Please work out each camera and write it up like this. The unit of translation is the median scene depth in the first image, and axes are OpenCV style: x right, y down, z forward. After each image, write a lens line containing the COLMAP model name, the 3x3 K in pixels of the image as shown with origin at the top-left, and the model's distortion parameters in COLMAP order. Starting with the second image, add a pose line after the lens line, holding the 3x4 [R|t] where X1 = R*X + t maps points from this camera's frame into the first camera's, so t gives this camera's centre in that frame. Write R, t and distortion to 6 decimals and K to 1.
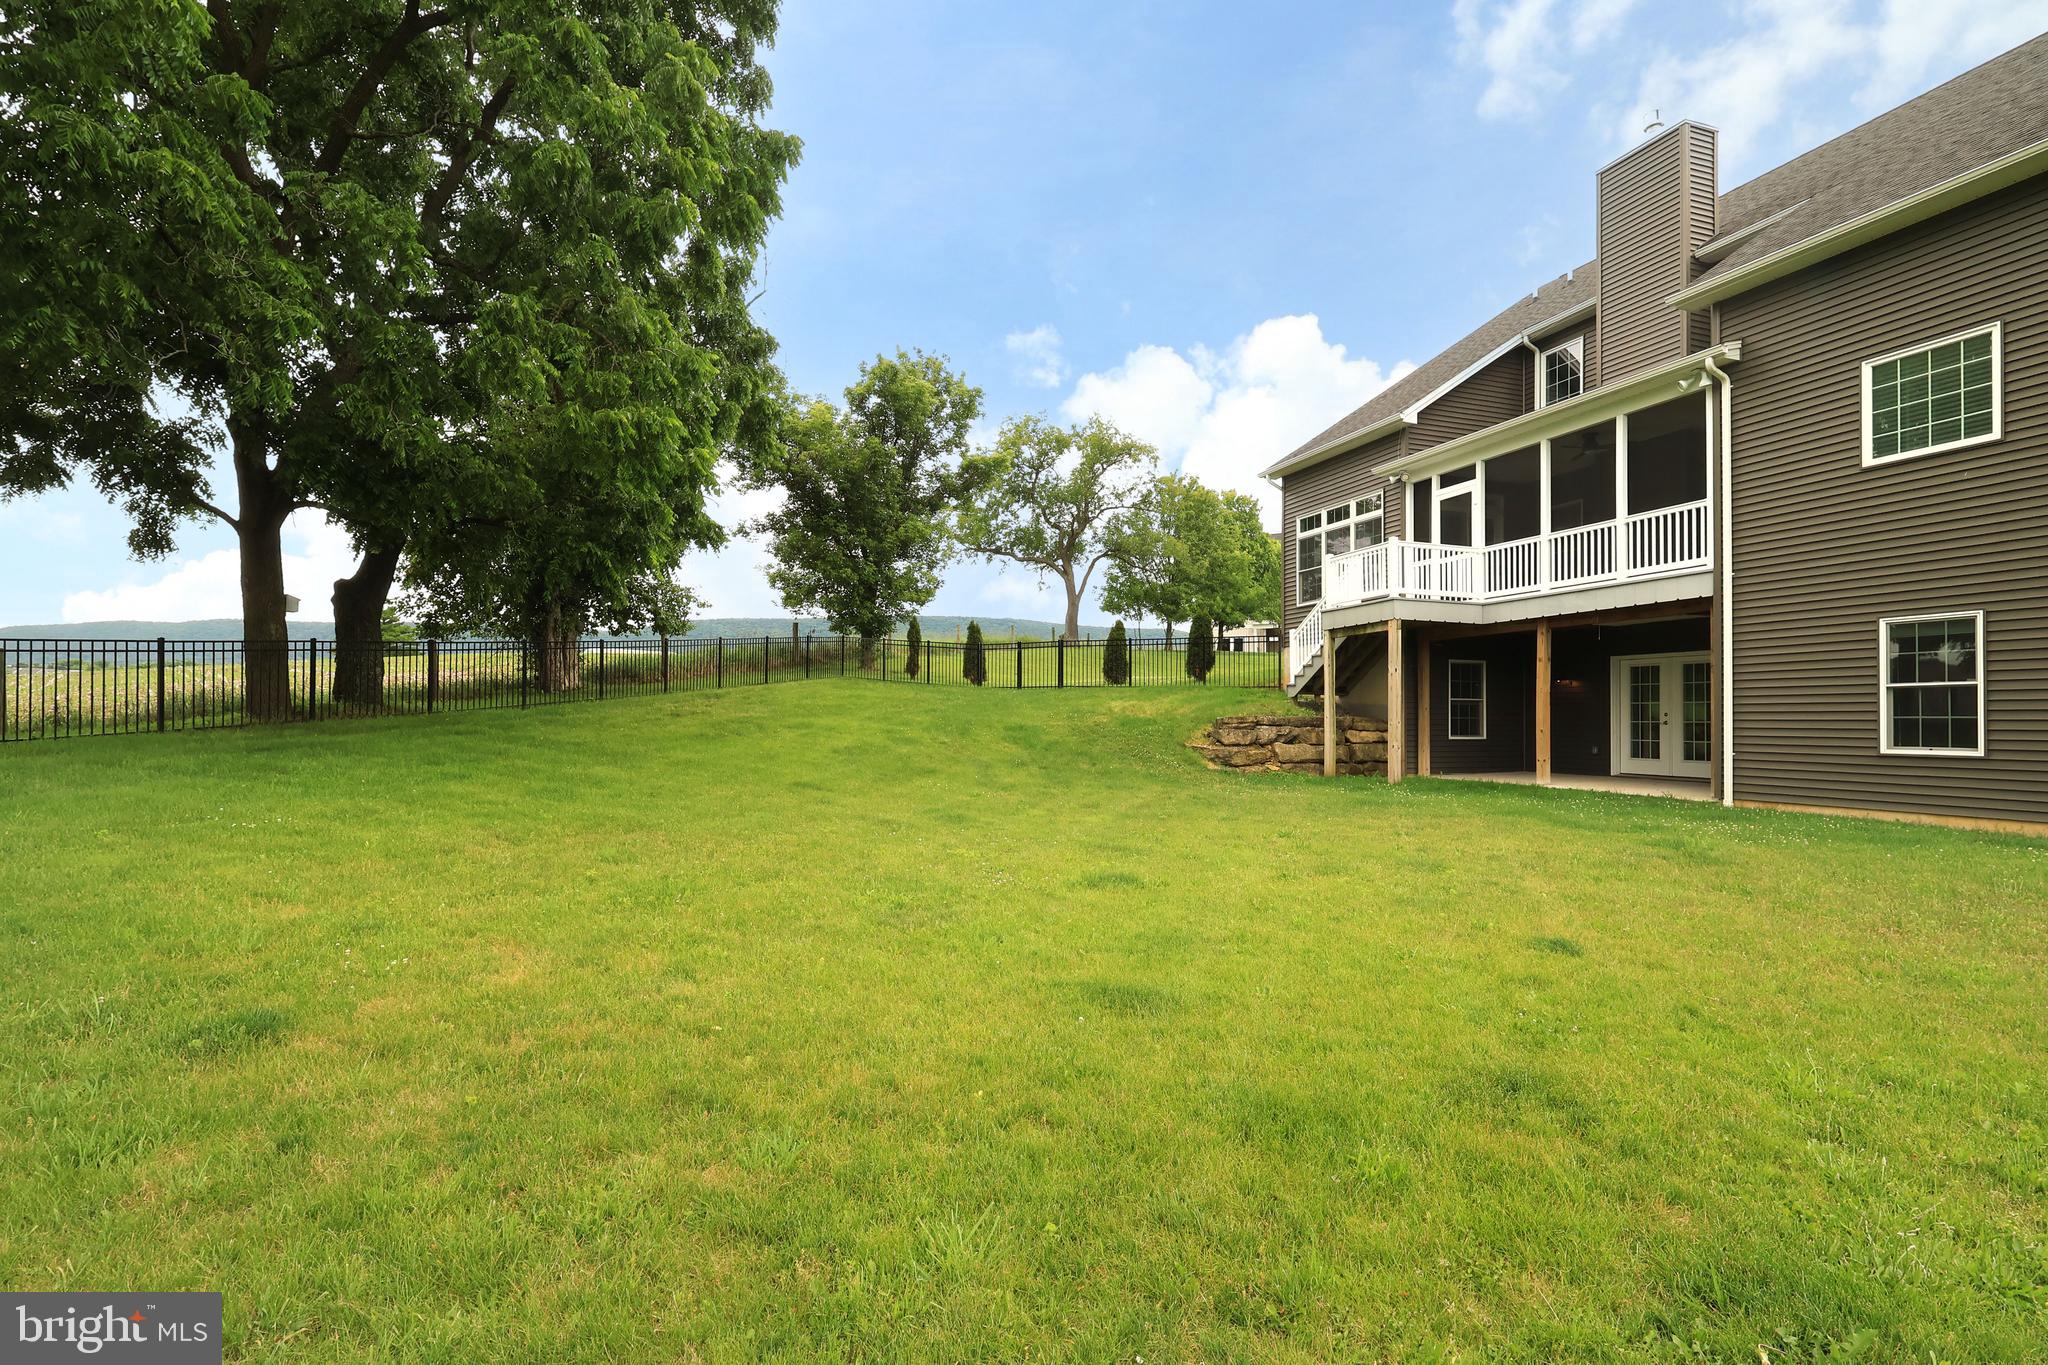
lens RADIAL K [[962.6, 0, 1010.5], [0, 962.6, 706.8], [0, 0, 1]] dist [0.000159, 0.000859]
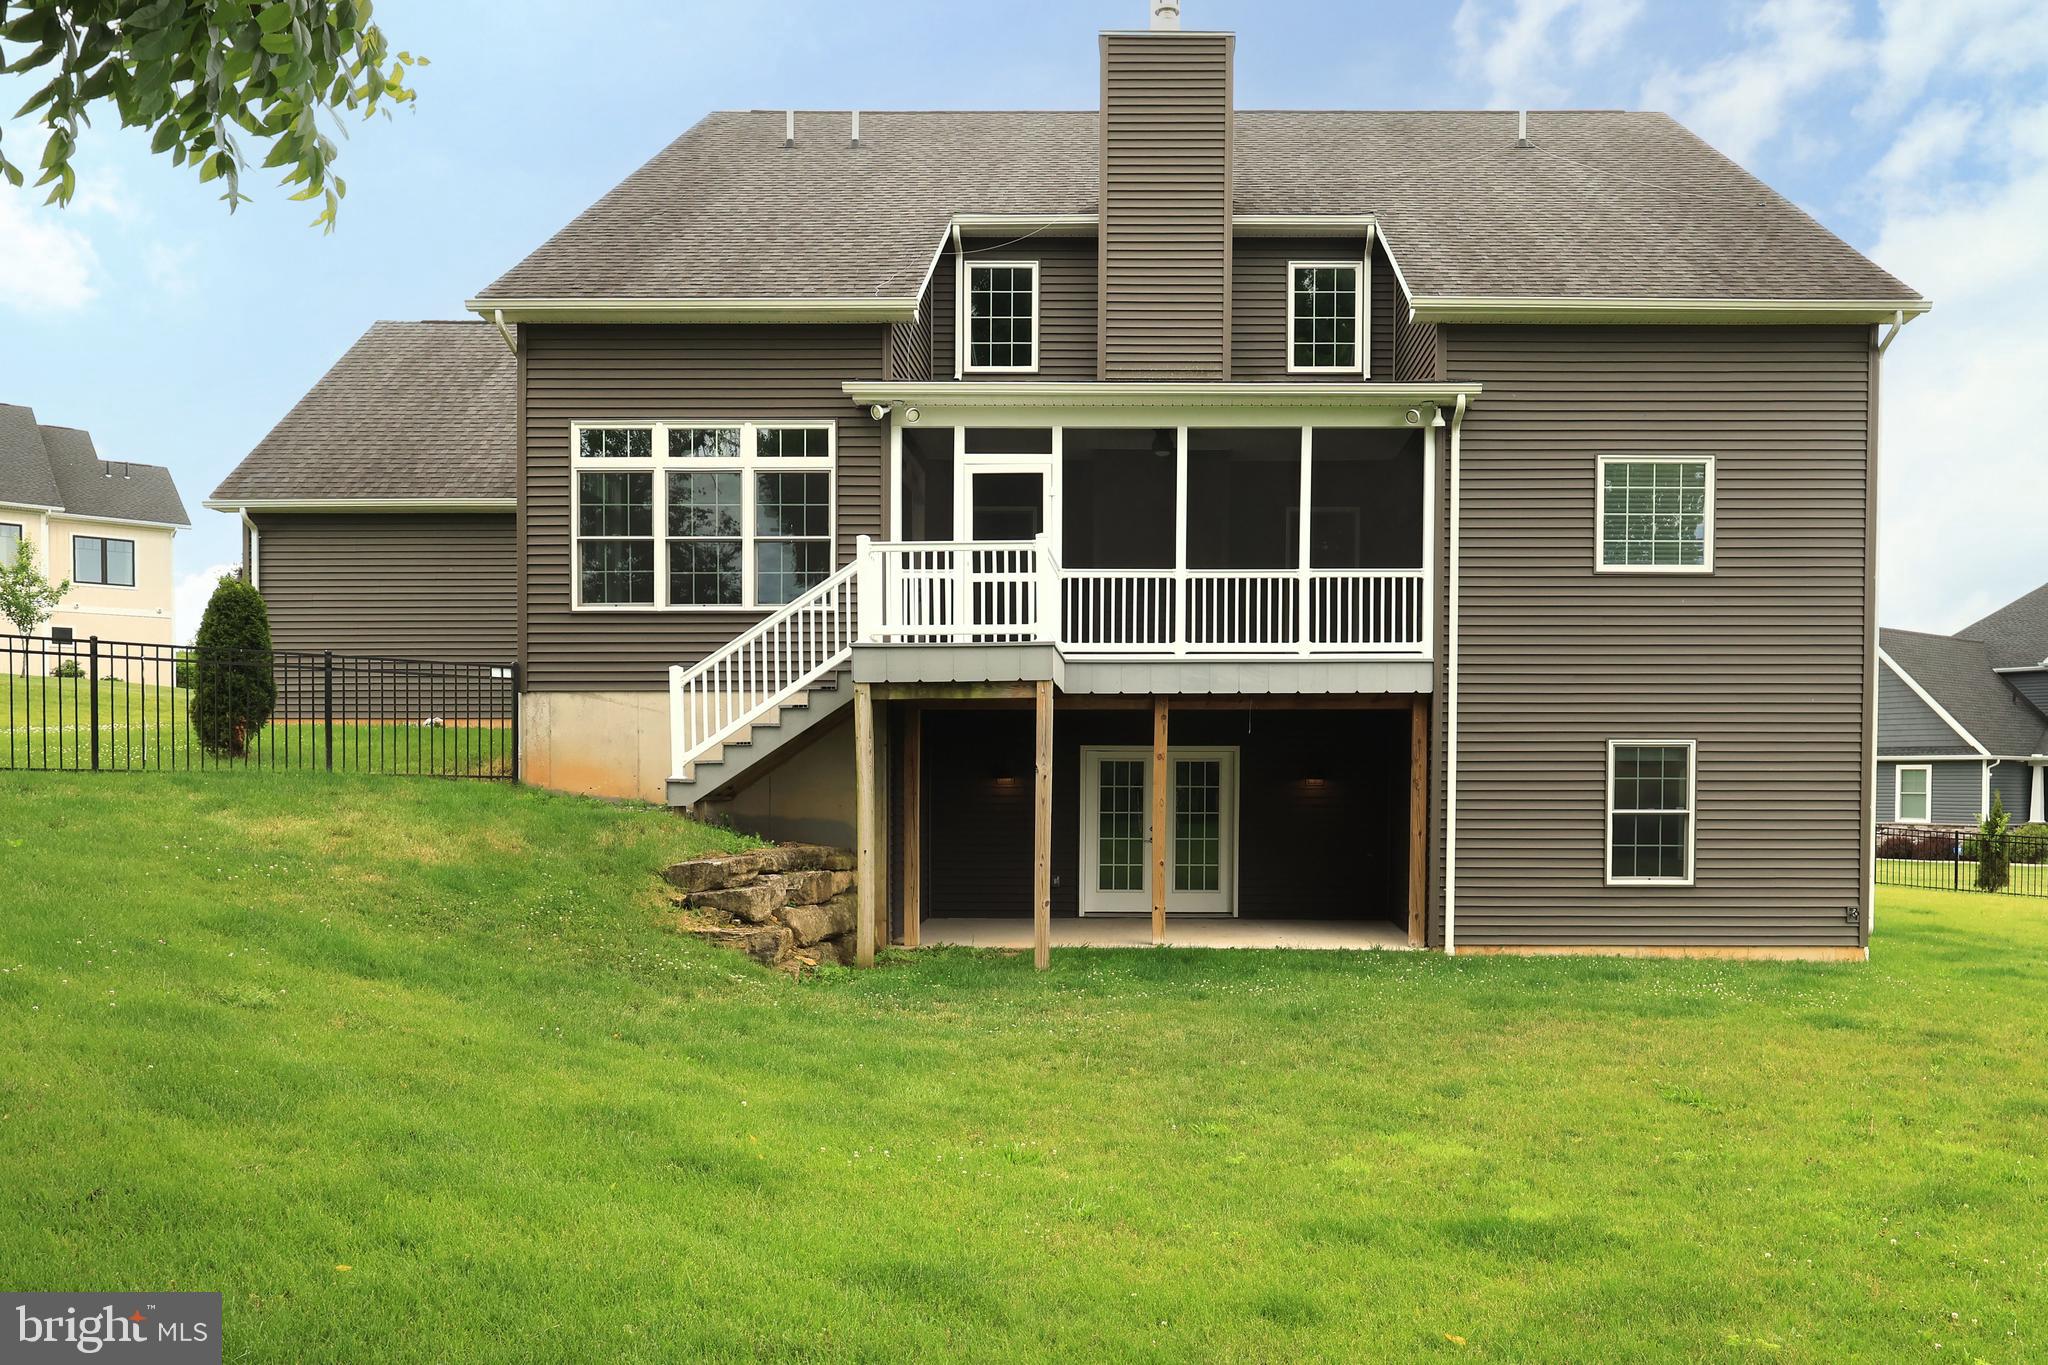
lens RADIAL K [[1538.9, 0, 1133.5], [0, 1538.9, 812.5], [0, 0, 1]] dist [-0.000194, 0.000123]
pose [[0.327178, -0.022584, 0.944693, -0.425255], [-0.013092, 0.999510, 0.028428, -0.037569], [-0.944872, -0.021669, 0.326722, 0.621028]]
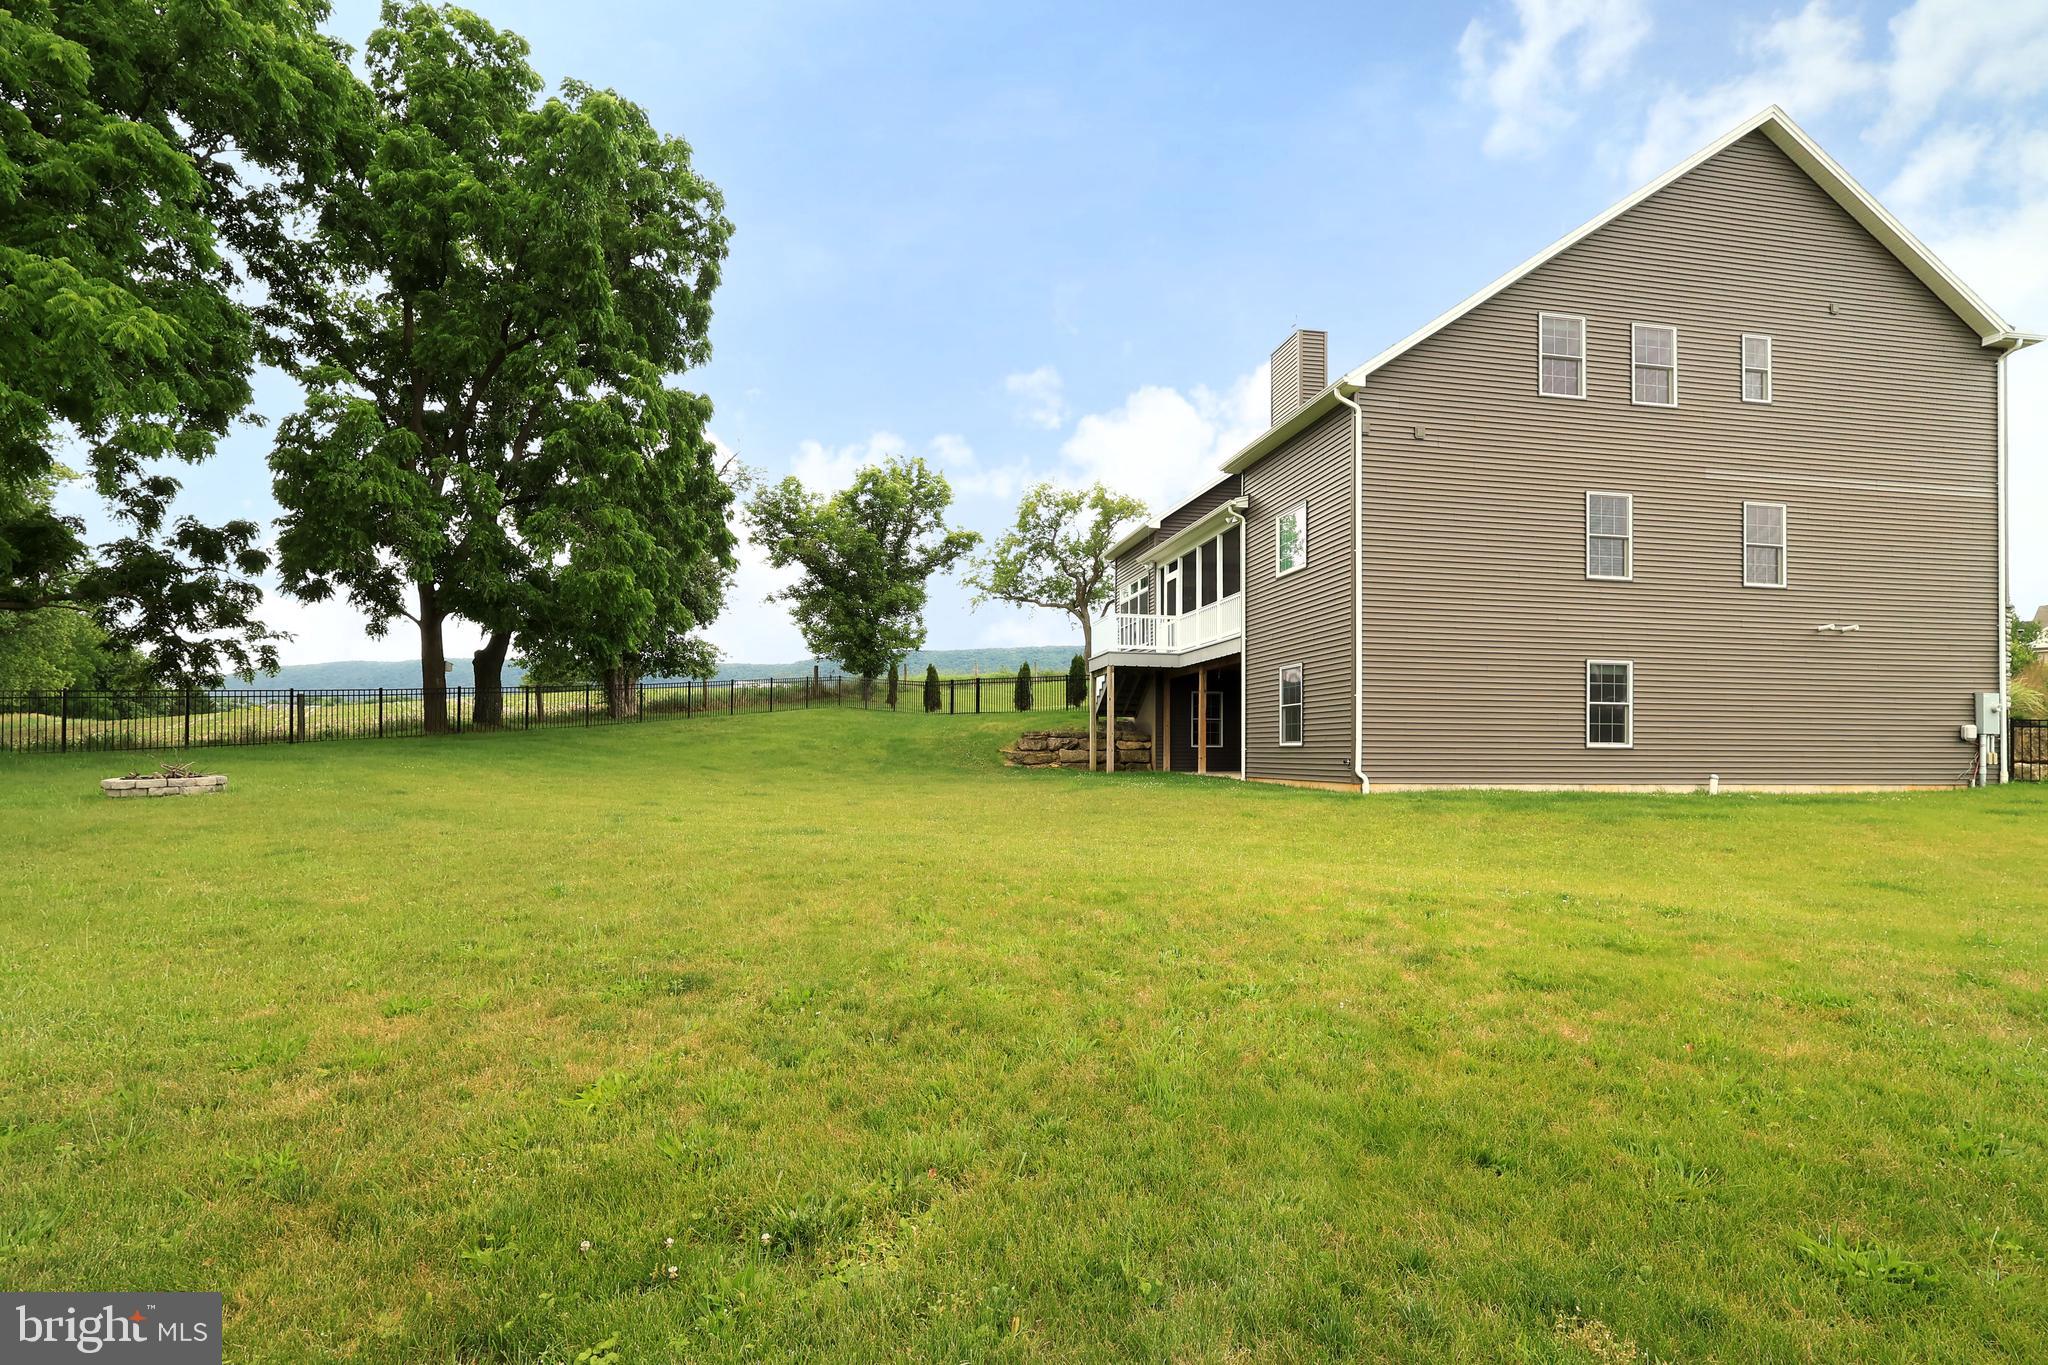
lens RADIAL K [[967.0, 0, 1017.9], [0, 967.0, 742.0], [0, 0, 1]] dist [-0.002377, -0.000423]
pose [[0.989852, -0.001678, -0.142092, 0.448859], [0.002327, 0.999988, 0.004401, 0.021258], [0.142082, -0.004687, 0.989844, -0.503439]]
